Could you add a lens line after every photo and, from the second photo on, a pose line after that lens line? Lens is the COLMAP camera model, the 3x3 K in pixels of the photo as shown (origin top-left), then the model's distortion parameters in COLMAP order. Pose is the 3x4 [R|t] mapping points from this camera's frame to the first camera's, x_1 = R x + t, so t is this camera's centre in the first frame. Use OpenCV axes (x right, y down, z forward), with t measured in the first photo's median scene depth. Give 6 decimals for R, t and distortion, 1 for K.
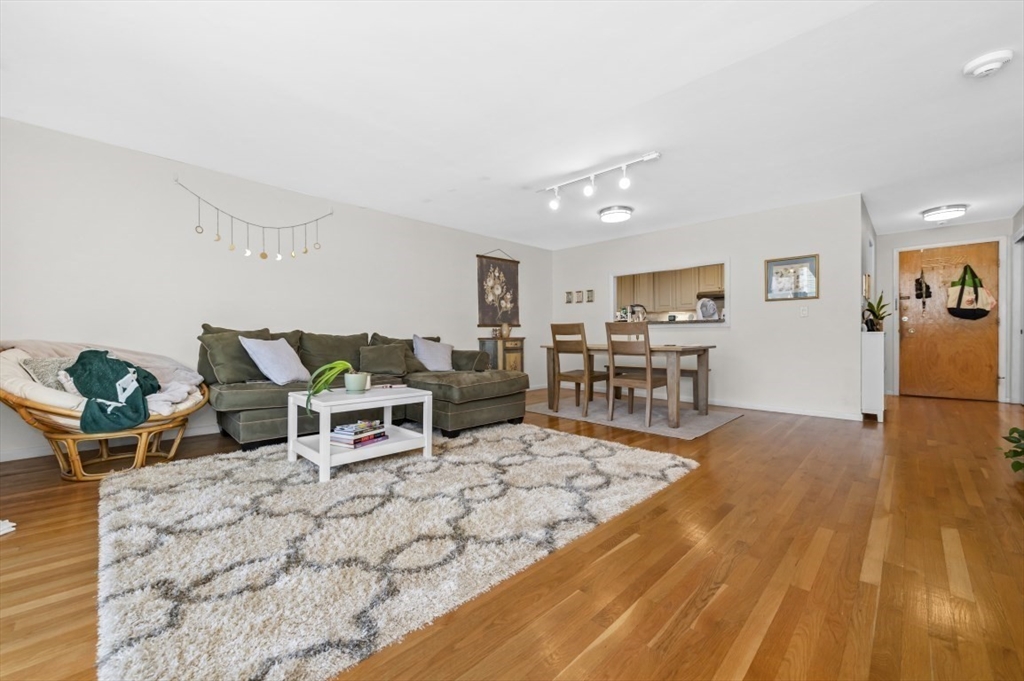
lens RADIAL K [[402.5, 0, 512.0], [0, 402.5, 340.5], [0, 0, 1]] dist [-0.001795, -0.000002]
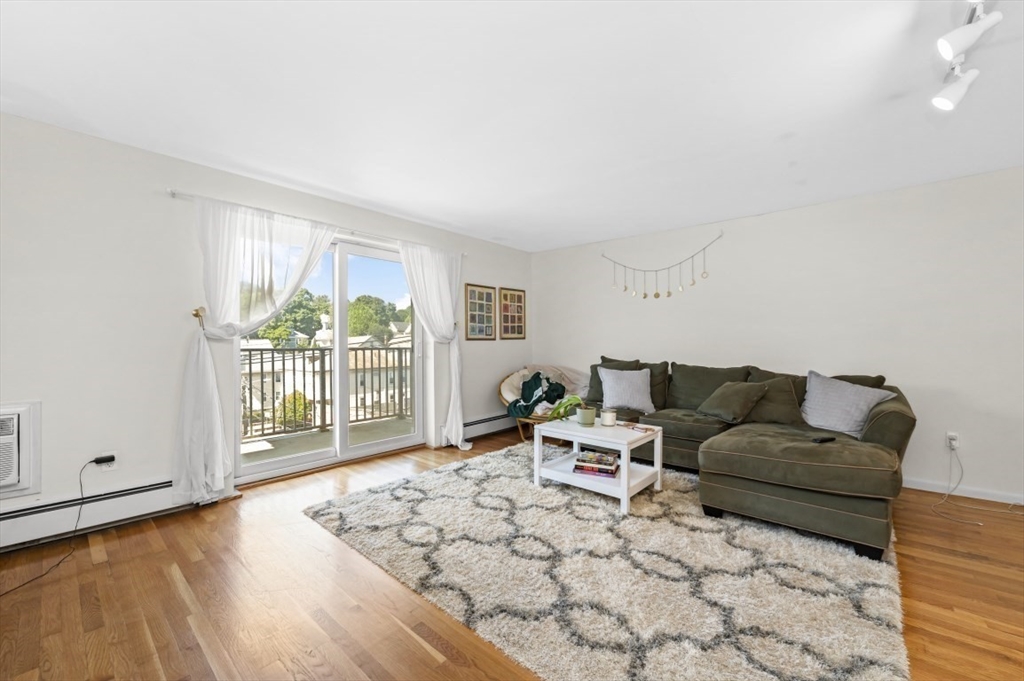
lens RADIAL K [[409.8, 0, 506.7], [0, 409.8, 343.4], [0, 0, 1]] dist [-0.003367, -0.000367]
pose [[0.051608, 0.001611, -0.998666, 0.356819], [-0.009057, 0.999958, 0.001145, -0.047089], [0.998626, 0.008986, 0.051621, 0.340497]]
